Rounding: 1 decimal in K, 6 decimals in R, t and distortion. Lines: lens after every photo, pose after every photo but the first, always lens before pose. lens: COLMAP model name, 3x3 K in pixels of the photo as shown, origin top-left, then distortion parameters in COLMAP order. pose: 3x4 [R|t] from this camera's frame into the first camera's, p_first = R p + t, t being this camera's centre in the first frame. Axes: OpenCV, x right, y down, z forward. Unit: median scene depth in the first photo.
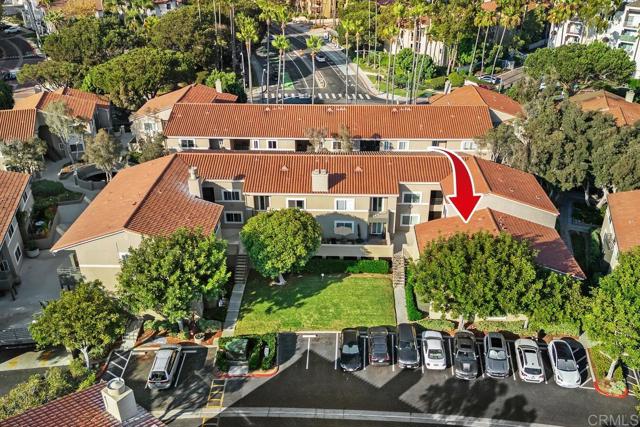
lens RADIAL K [[568.2, 0, 320.0], [0, 568.2, 213.5], [0, 0, 1]] dist [0.087155, -0.002717]
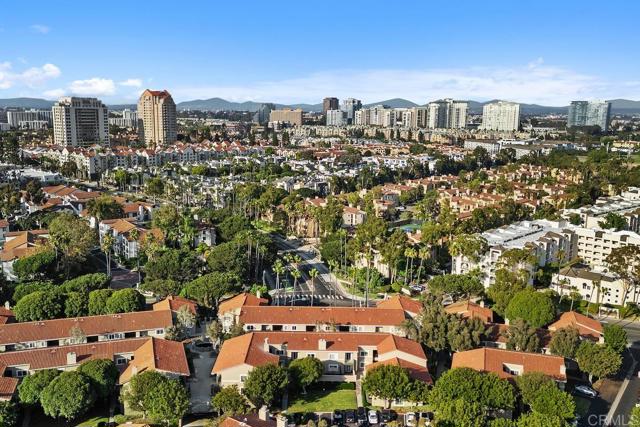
lens RADIAL K [[568.2, 0, 320.0], [0, 568.2, 213.5], [0, 0, 1]] dist [0.087155, -0.002717]
pose [[0.998705, 0.014761, 0.048693, -0.118363], [0.001216, 0.949800, -0.312856, 0.144072], [-0.050867, 0.312510, 0.948552, -1.193480]]
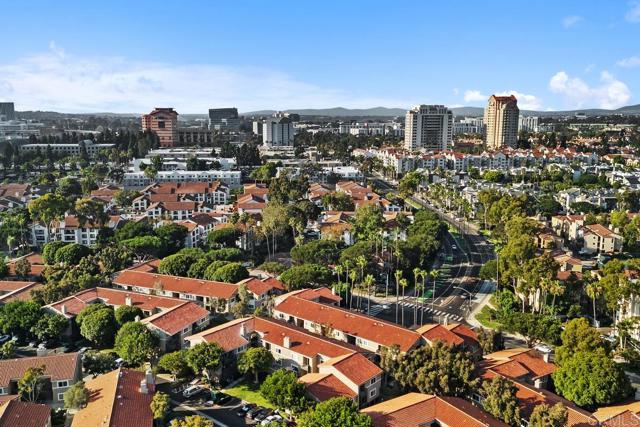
lens RADIAL K [[560.0, 0, 321.2], [0, 560.0, 201.6], [0, 0, 1]] dist [0.065866, -0.002299]
pose [[0.796834, 0.111003, -0.593915, 1.313530], [-0.300630, 0.925502, -0.230366, -0.097708], [0.524097, 0.362112, 0.770842, -0.821953]]
